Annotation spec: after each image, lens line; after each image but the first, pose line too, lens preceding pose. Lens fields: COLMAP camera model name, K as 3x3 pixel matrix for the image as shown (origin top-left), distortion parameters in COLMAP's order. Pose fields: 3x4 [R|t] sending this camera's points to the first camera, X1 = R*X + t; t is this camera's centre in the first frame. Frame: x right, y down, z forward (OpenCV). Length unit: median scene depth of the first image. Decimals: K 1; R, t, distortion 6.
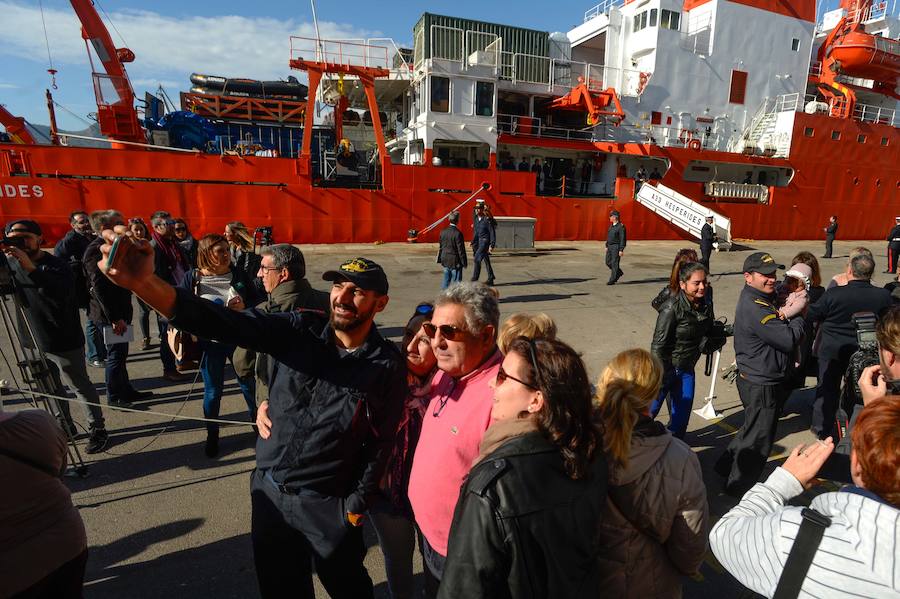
lens RADIAL K [[491.4, 0, 513.4], [0, 491.4, 311.6], [0, 0, 1]] dist [-0.062444, 0.022026]
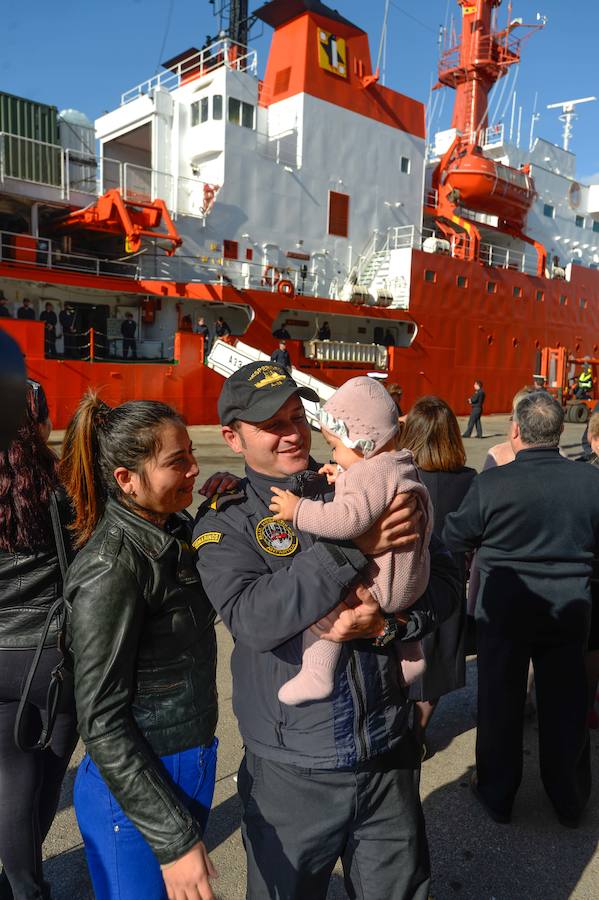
lens RADIAL K [[695.0, 0, 300.7], [0, 695.0, 449.0], [0, 0, 1]] dist [-0.012698, 0.074919]
pose [[0.940980, -0.041523, 0.335905, 0.044211], [0.080817, 0.991303, -0.103856, -0.004235], [-0.328671, 0.124873, 0.936153, 0.071664]]
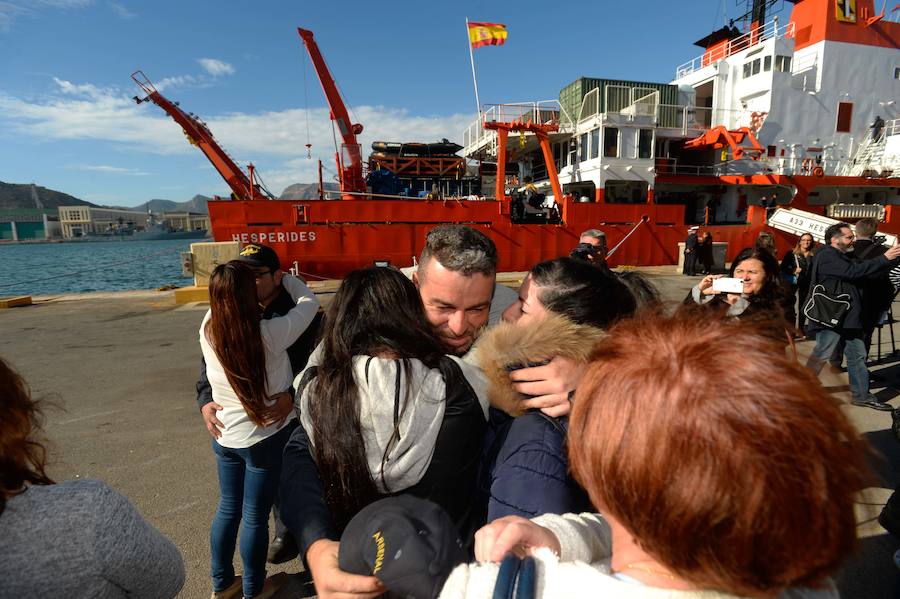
lens RADIAL K [[421.8, 0, 457.2], [0, 421.8, 296.4], [0, 0, 1]] dist [-0.027428, 0.006210]
pose [[0.987908, -0.028193, -0.152456, -0.293702], [0.014198, 0.995647, -0.092114, 0.009336], [0.154389, 0.088836, 0.984008, -0.017040]]
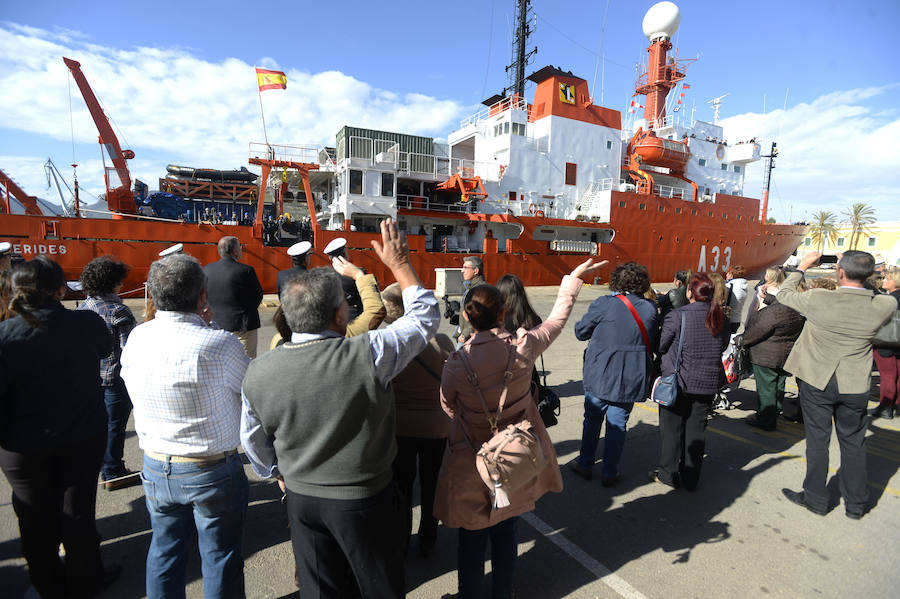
lens RADIAL K [[428.7, 0, 450.6], [0, 428.7, 299.4], [0, 0, 1]] dist [-0.059147, 0.018299]
pose [[0.996716, -0.020614, 0.078308, 0.016116], [0.030941, 0.990627, -0.133043, 0.053853], [-0.074832, 0.135029, 0.988012, -0.163906]]
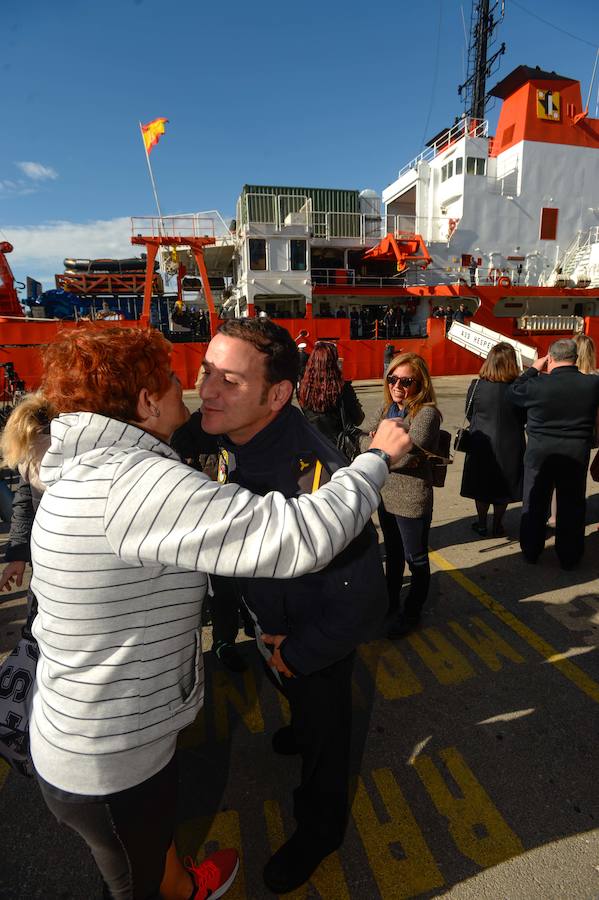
lens RADIAL K [[428.7, 0, 297.3], [0, 428.7, 449.9], [0, 0, 1]] dist [-0.059147, 0.018299]
pose [[0.987773, -0.029193, -0.153142, 0.060023], [0.028944, 0.999574, -0.003857, 0.009378], [0.153189, -0.000622, 0.988197, 0.032857]]
